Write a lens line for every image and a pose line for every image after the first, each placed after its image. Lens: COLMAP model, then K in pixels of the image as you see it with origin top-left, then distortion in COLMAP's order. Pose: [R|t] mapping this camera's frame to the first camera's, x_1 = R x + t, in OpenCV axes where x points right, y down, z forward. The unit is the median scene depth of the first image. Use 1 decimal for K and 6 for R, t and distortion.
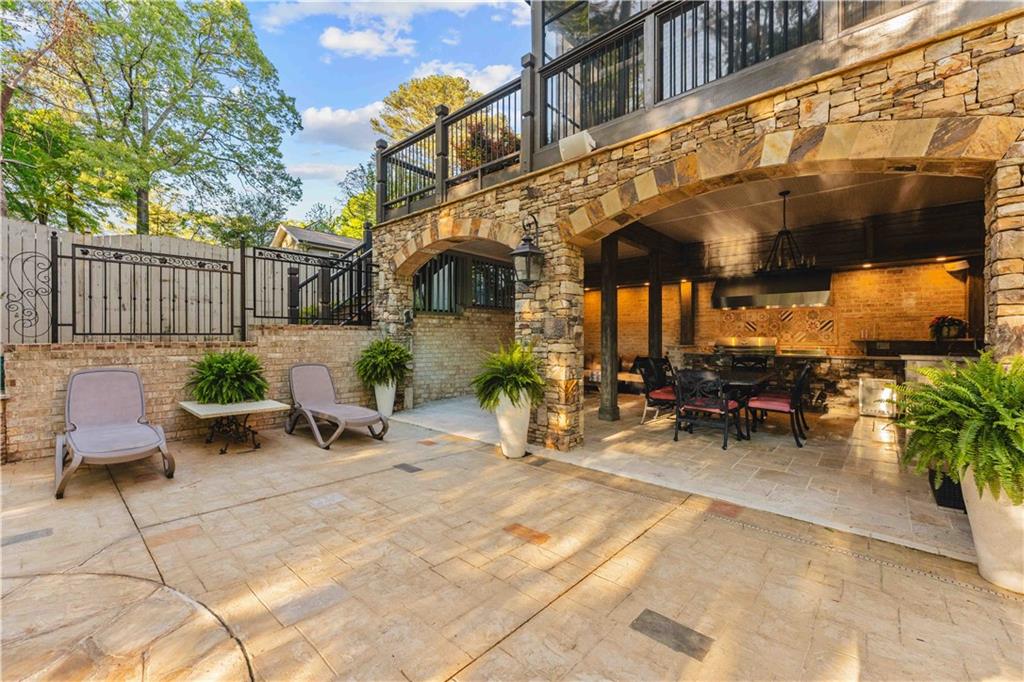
lens RADIAL K [[417.4, 0, 507.8], [0, 417.4, 343.2], [0, 0, 1]] dist [-0.005321, 0.000477]
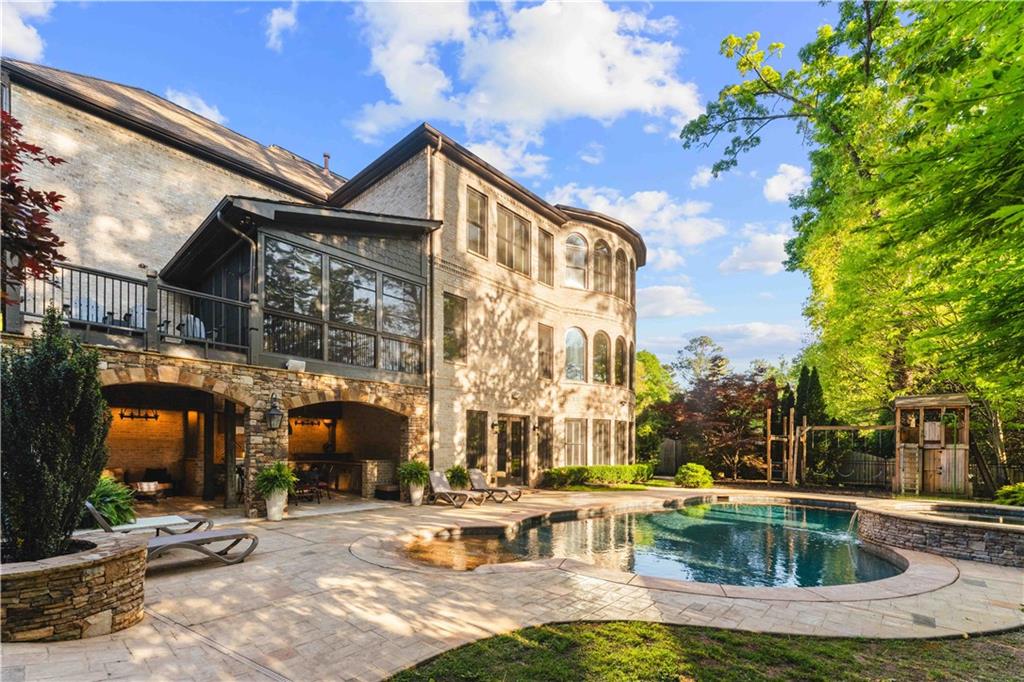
lens RADIAL K [[417.4, 0, 497.2], [0, 417.4, 450.0], [0, 0, 1]] dist [-0.005321, 0.000477]
pose [[0.038089, -0.013899, 0.999178, -1.207997], [0.000876, 0.999903, 0.013876, -0.051569], [-0.999274, 0.000347, 0.038097, -0.051197]]
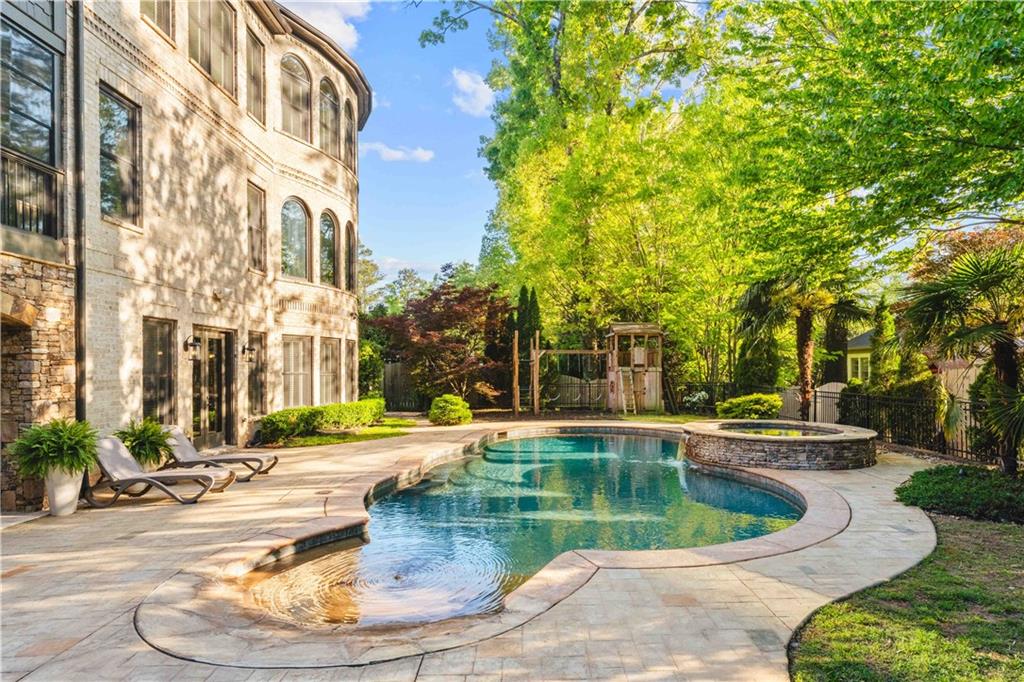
lens RADIAL K [[551.6, 0, 510.1], [0, 551.6, 370.8], [0, 0, 1]] dist [0.003488, -0.003026]
pose [[-0.653999, 0.003114, 0.756489, -0.903220], [0.017109, 0.999797, 0.010675, -0.074427], [-0.756302, 0.019924, -0.653919, 0.361889]]
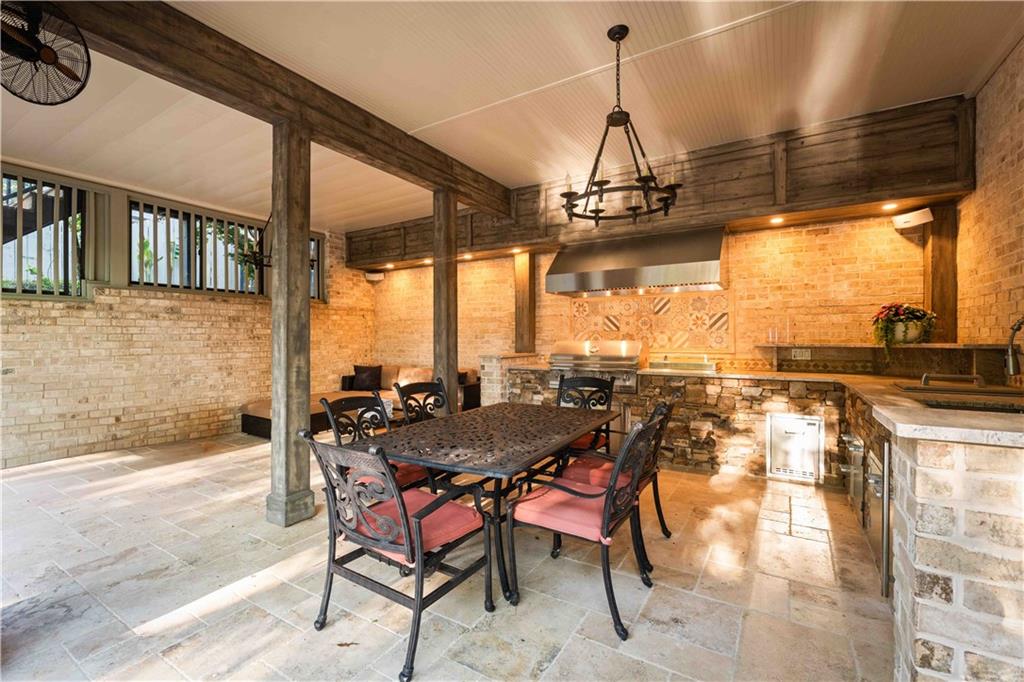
lens RADIAL K [[453.3, 0, 502.3], [0, 453.3, 343.9], [0, 0, 1]] dist [-0.001655, -0.000636]
pose [[0.985616, -0.006476, 0.168879, 0.385999], [0.006588, 0.999978, -0.000101, -0.012843], [-0.168875, 0.001212, 0.985637, 0.450399]]
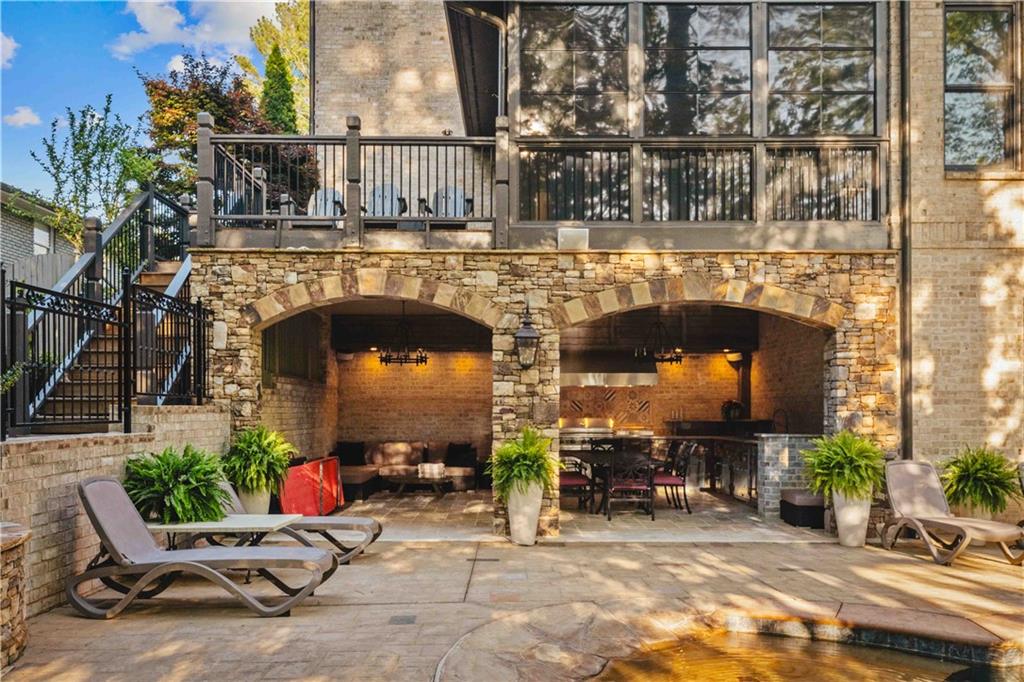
lens RADIAL K [[788.1, 0, 547.3], [0, 788.1, 420.5], [0, 0, 1]] dist [-0.004712, 0.009699]
pose [[0.729971, -0.008010, 0.683431, -0.791848], [0.009842, 0.999951, 0.001208, -0.014407], [-0.683407, 0.005845, 0.730014, -0.250799]]
